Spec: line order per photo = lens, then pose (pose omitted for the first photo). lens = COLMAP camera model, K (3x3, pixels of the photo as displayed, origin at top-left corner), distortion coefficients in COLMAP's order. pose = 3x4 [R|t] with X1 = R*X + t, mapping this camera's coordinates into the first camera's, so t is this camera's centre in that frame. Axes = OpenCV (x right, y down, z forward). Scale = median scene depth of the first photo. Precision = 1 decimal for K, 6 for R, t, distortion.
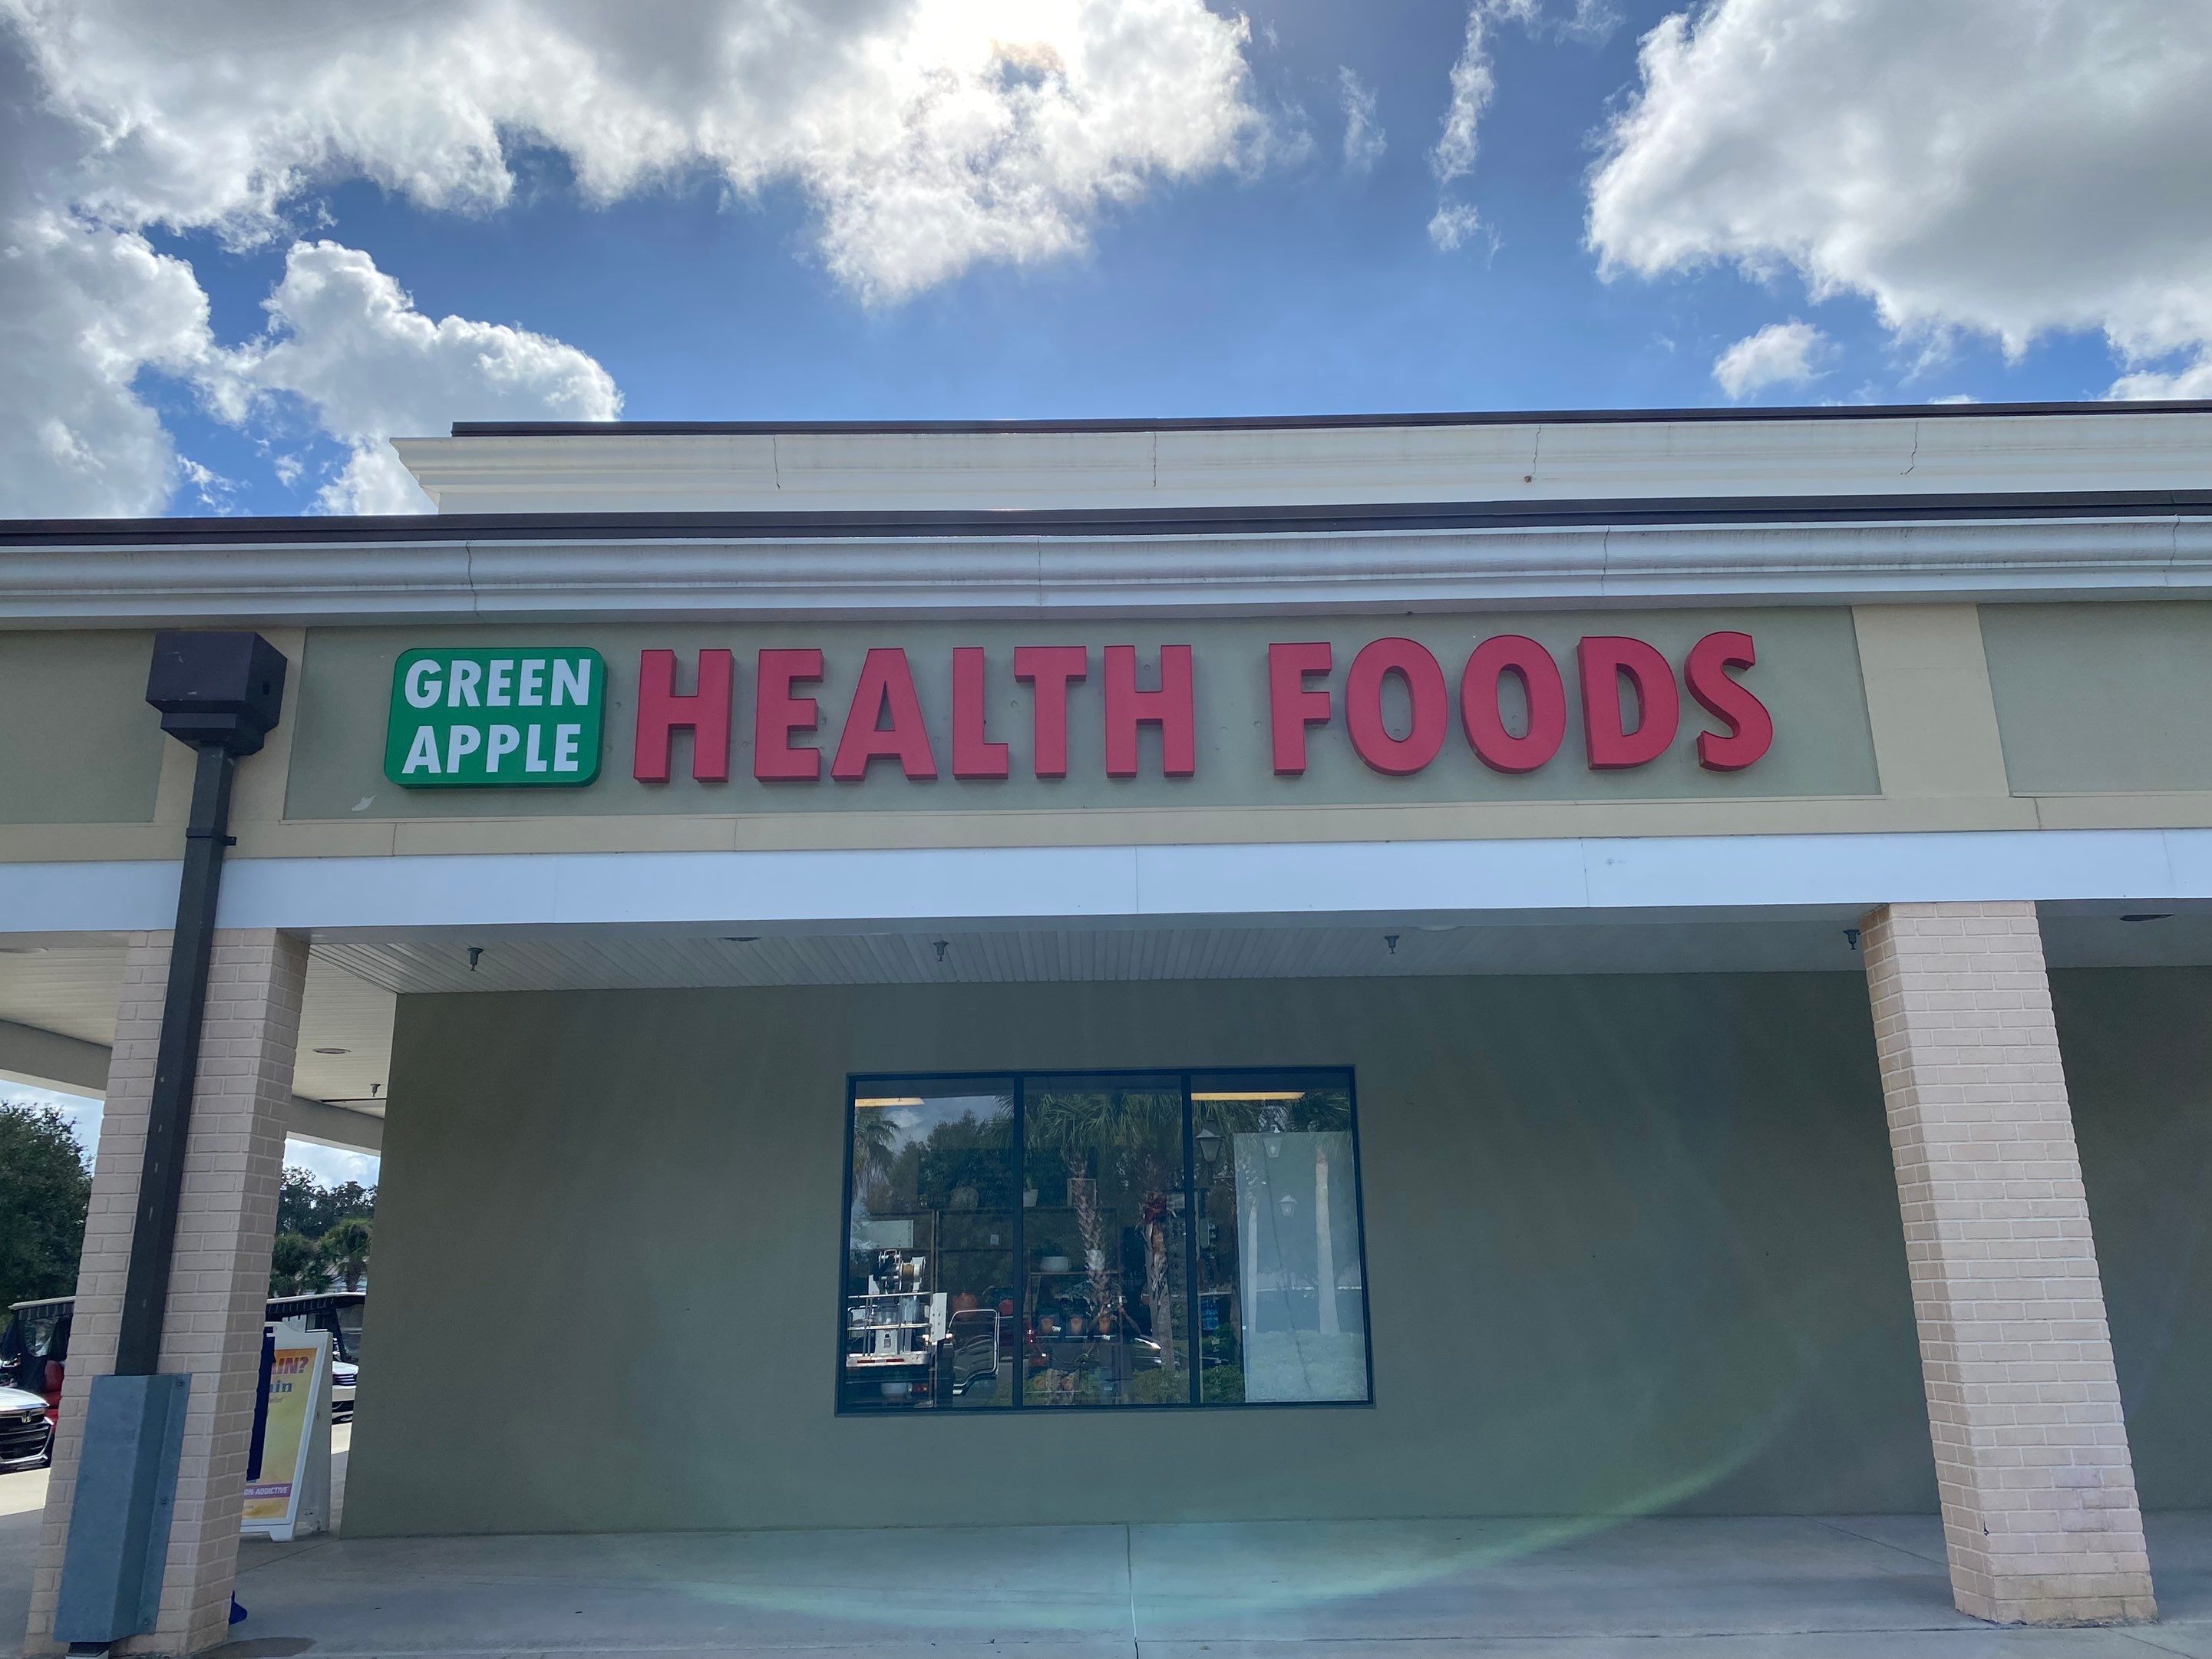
lens RADIAL K [[1559.3, 0, 1098.2], [0, 1559.3, 821.8], [0, 0, 1]] dist [0.079087, -0.106368]
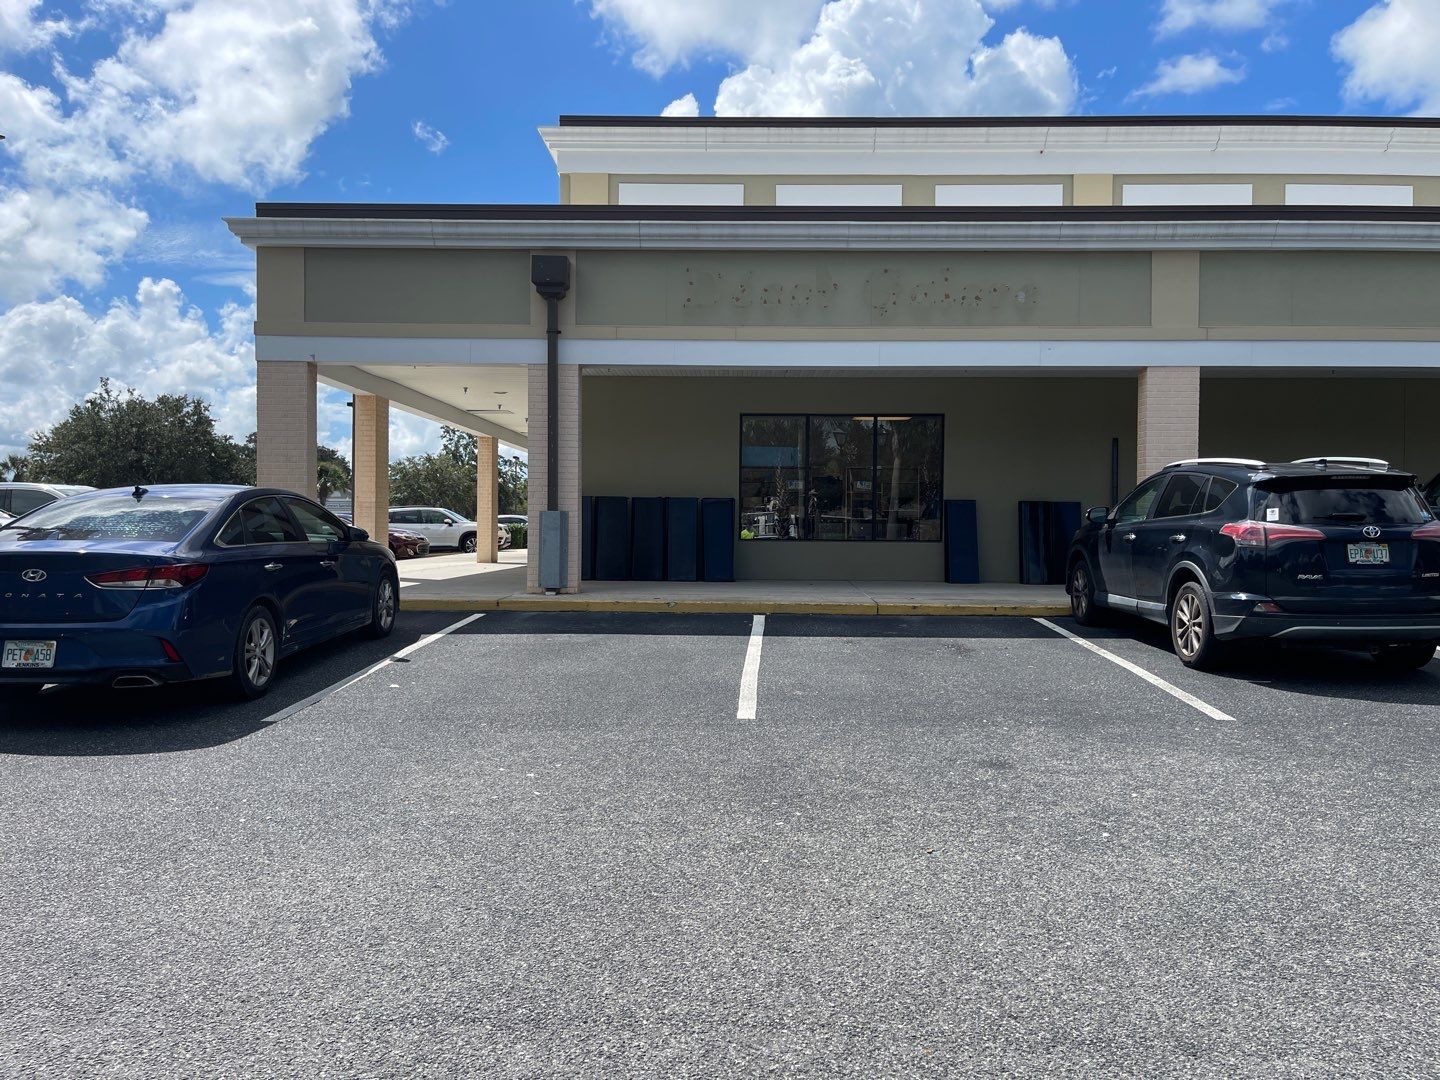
lens RADIAL K [[1015.2, 0, 714.9], [0, 1015.2, 535.0], [0, 0, 1]] dist [0.079087, -0.106368]
pose [[0.999519, 0.026294, -0.016461, -0.224510], [-0.020258, 0.955109, 0.295562, -0.183968], [0.023494, -0.295086, 0.955182, -0.837594]]
